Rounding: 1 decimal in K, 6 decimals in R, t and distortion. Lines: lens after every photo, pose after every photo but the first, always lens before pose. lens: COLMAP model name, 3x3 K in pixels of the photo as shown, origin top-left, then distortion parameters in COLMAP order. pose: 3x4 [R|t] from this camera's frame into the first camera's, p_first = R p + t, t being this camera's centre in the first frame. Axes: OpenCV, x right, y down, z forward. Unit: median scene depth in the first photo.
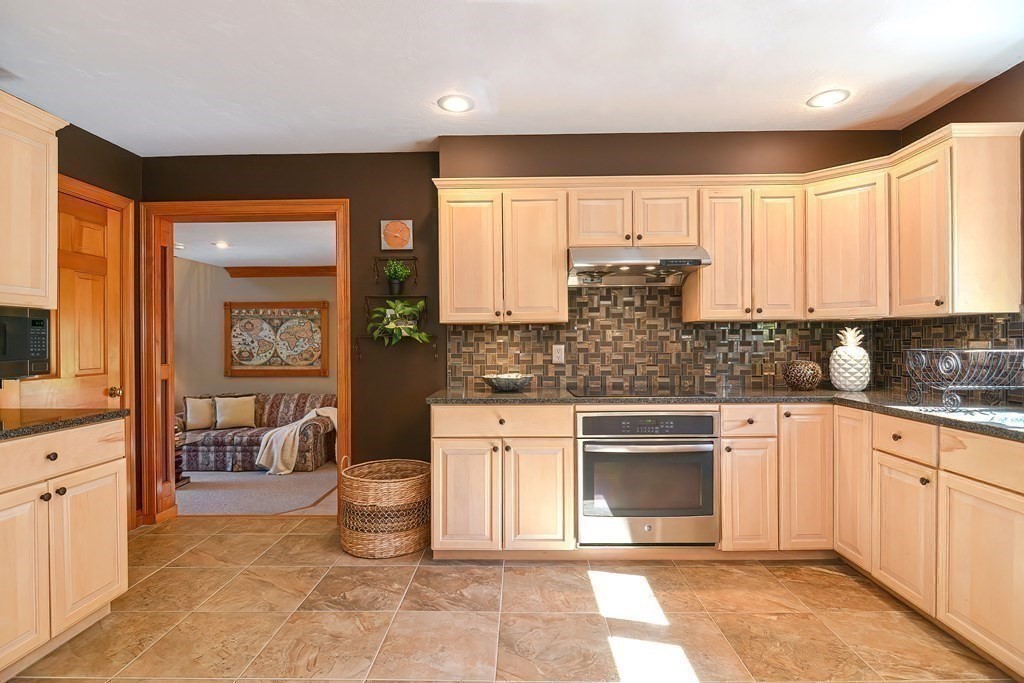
lens RADIAL K [[510.2, 0, 512.0], [0, 510.2, 341.5], [0, 0, 1]] dist [-0.000147, -0.011470]
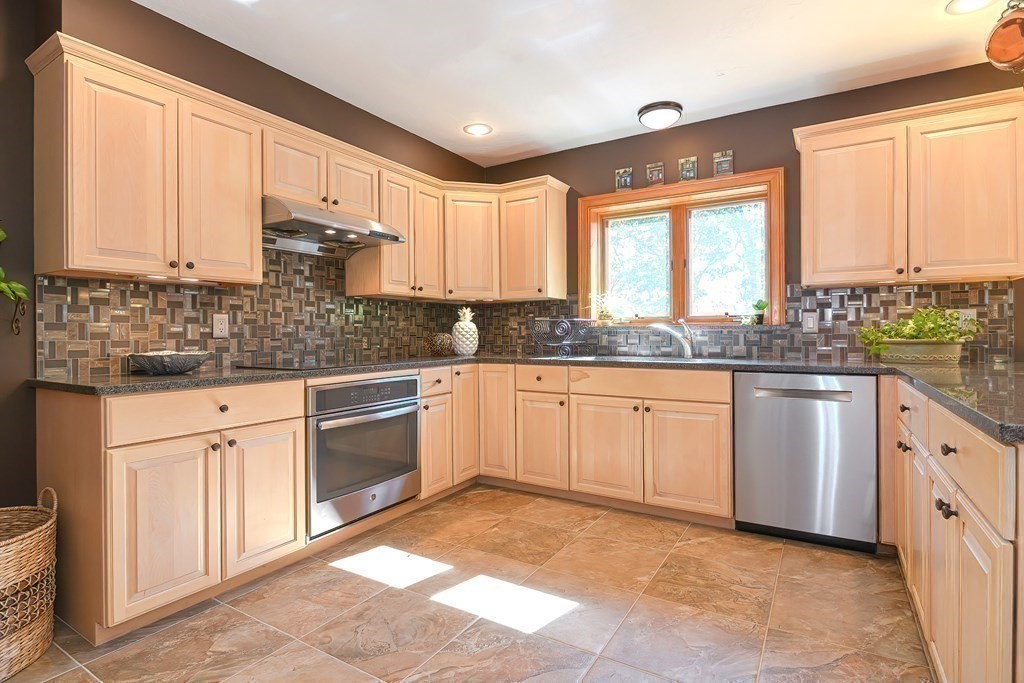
lens RADIAL K [[506.2, 0, 506.6], [0, 506.2, 331.6], [0, 0, 1]] dist [0.000308, -0.010433]
pose [[0.511651, 0.006265, 0.859171, -0.442417], [0.004835, 0.999937, -0.010170, 0.054342], [-0.859180, 0.009358, 0.511588, 0.265671]]
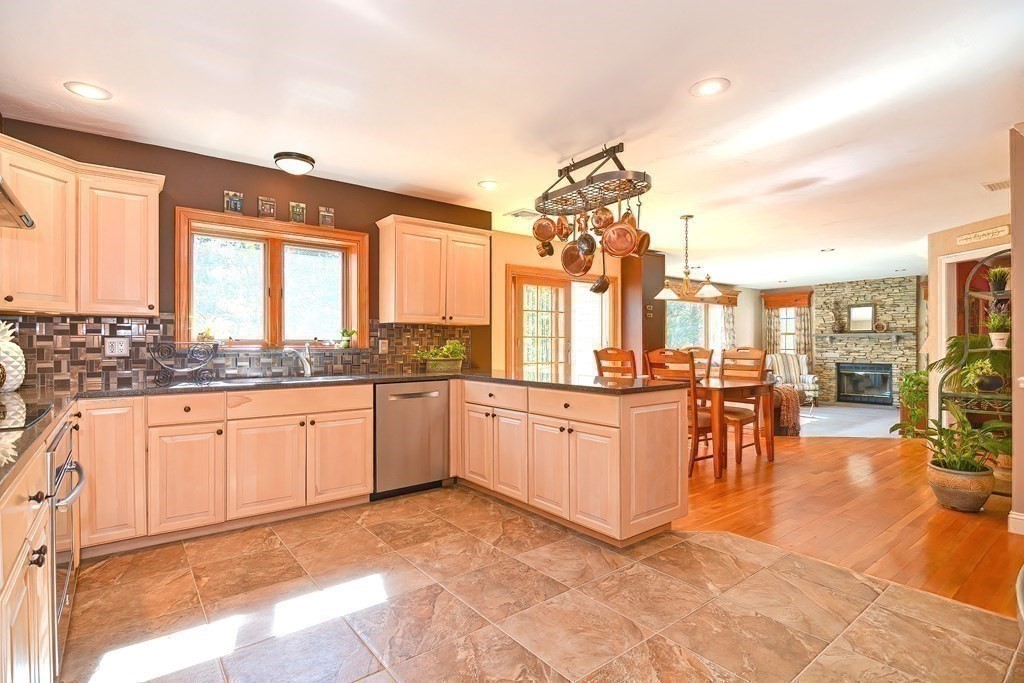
lens RADIAL K [[510.2, 0, 512.0], [0, 510.2, 341.5], [0, 0, 1]] dist [-0.000147, -0.011470]
pose [[-0.637565, 0.009035, 0.770343, -0.638885], [0.007148, 0.999958, -0.005813, 0.021976], [-0.770363, 0.001801, -0.637603, 0.958597]]
